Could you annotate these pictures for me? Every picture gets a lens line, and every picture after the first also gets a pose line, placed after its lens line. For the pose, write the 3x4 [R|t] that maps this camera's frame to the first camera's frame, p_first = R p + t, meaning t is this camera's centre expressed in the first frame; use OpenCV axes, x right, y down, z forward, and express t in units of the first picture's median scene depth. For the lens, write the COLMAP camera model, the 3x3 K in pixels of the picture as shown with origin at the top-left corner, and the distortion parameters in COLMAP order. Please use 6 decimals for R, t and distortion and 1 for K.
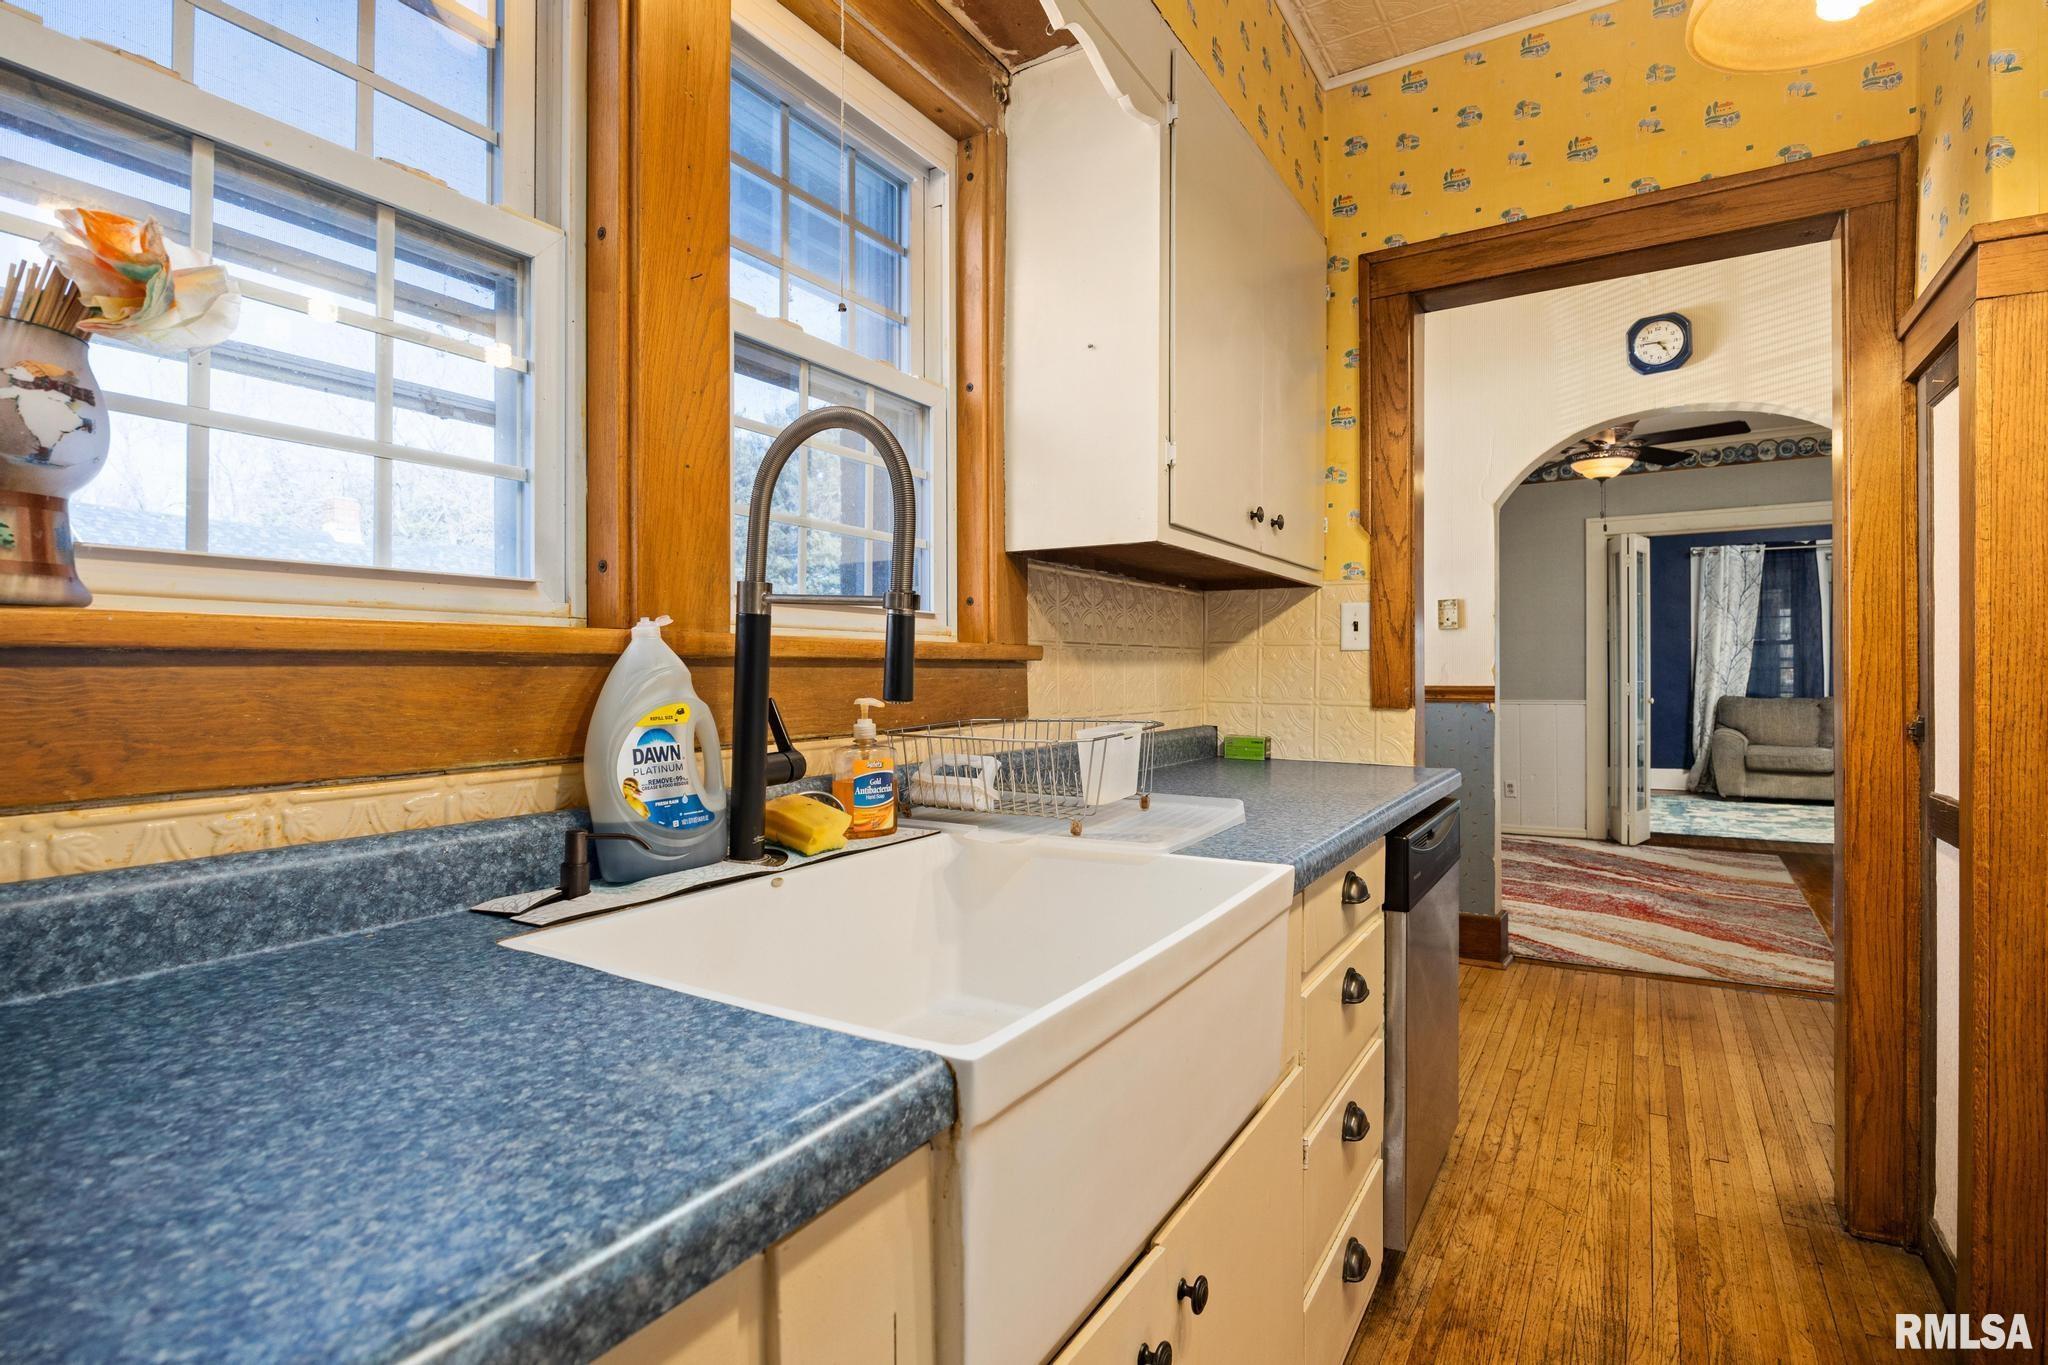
lens RADIAL K [[939.2, 0, 1023.5], [0, 939.2, 673.4], [0, 0, 1]] dist [-0.017709, 0.000523]
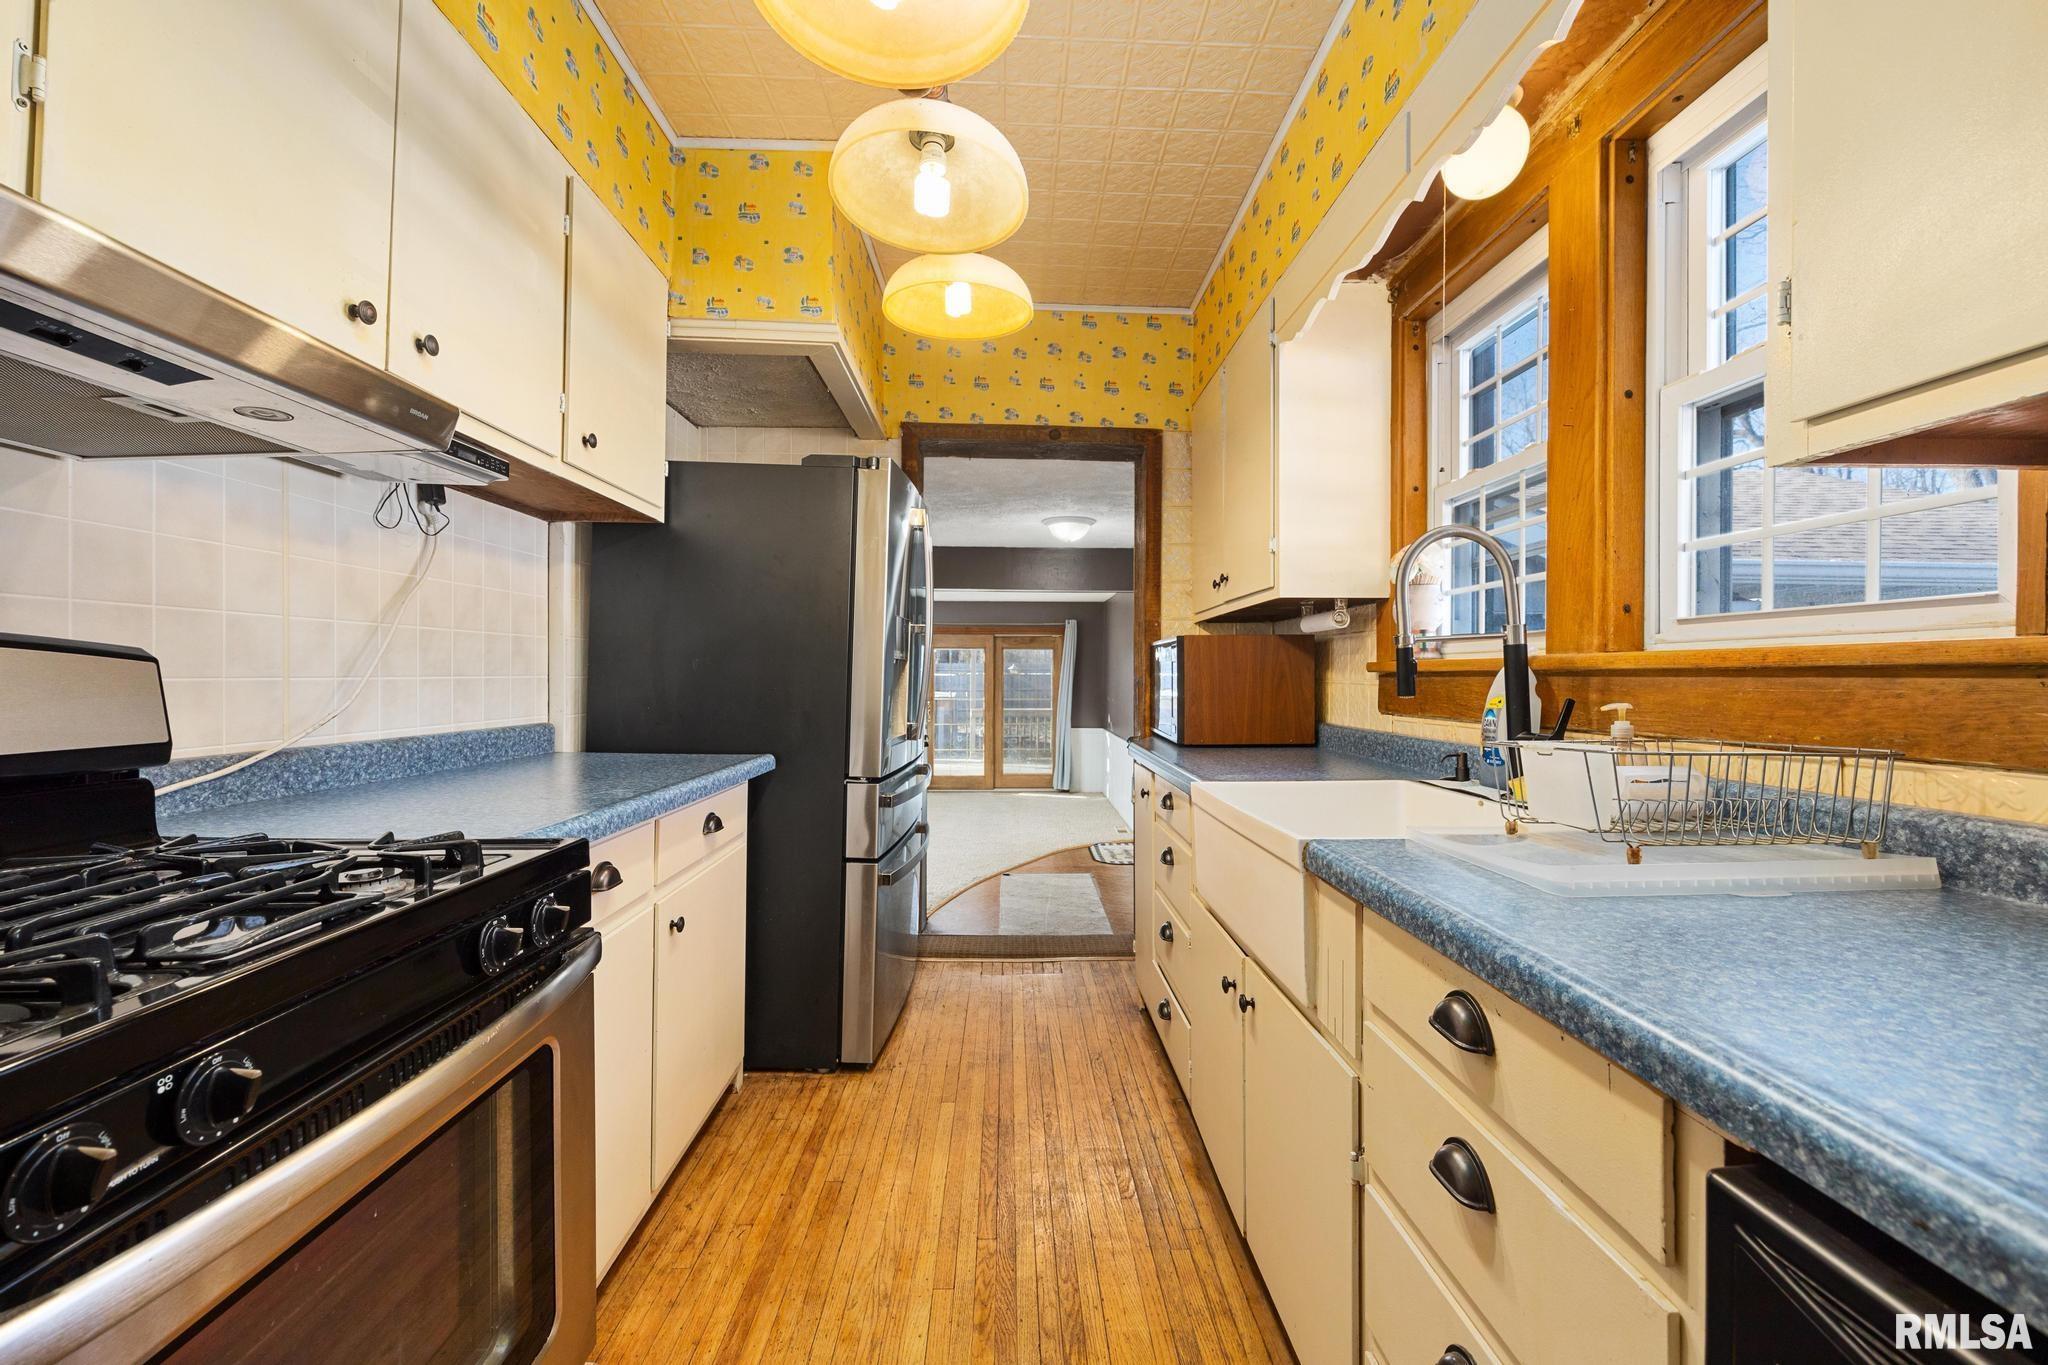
lens RADIAL K [[849.1, 0, 1029.3], [0, 849.1, 674.8], [0, 0, 1]] dist [0.002141, 0.000109]
pose [[-0.820226, 0.001529, -0.572037, 1.179743], [0.001523, 0.999999, 0.000489, -0.003161], [0.572037, -0.000470, -0.820228, 1.462358]]
